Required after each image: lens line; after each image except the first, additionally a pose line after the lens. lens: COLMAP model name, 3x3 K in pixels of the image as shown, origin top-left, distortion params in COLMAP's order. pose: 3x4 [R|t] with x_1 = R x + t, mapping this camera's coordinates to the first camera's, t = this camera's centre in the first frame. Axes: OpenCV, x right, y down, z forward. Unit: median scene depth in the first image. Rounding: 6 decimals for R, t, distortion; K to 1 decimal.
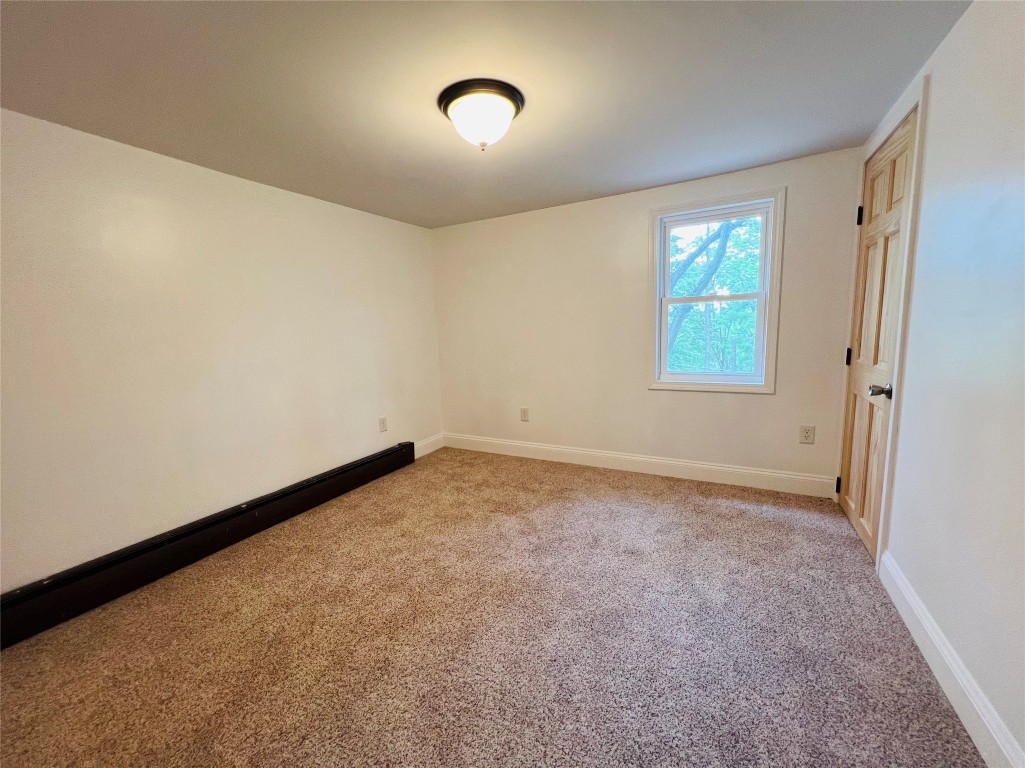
lens RADIAL K [[406.5, 0, 513.0], [0, 406.5, 386.8], [0, 0, 1]] dist [0.002207, 0.000132]
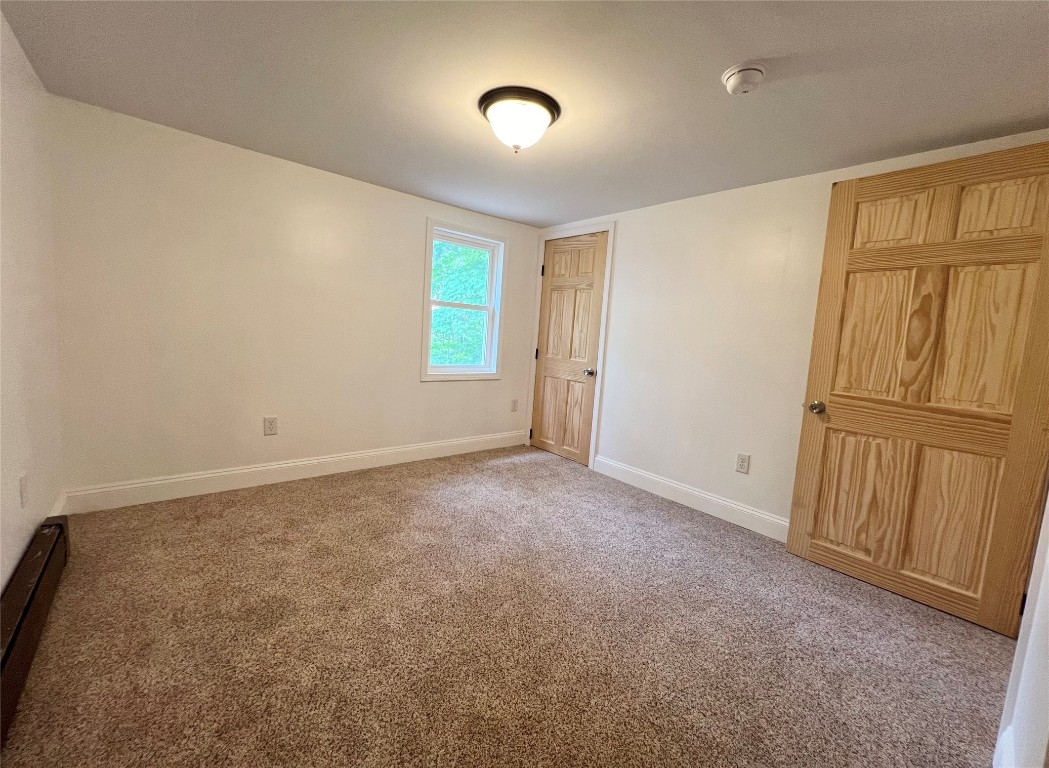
lens RADIAL K [[425.9, 0, 525.1], [0, 425.9, 379.1], [0, 0, 1]] dist [-0.001060, -0.000055]
pose [[0.357487, -0.047274, 0.932721, -0.683978], [0.046750, 0.998372, 0.032684, -0.027950], [-0.932747, 0.031920, 0.359115, 0.365583]]
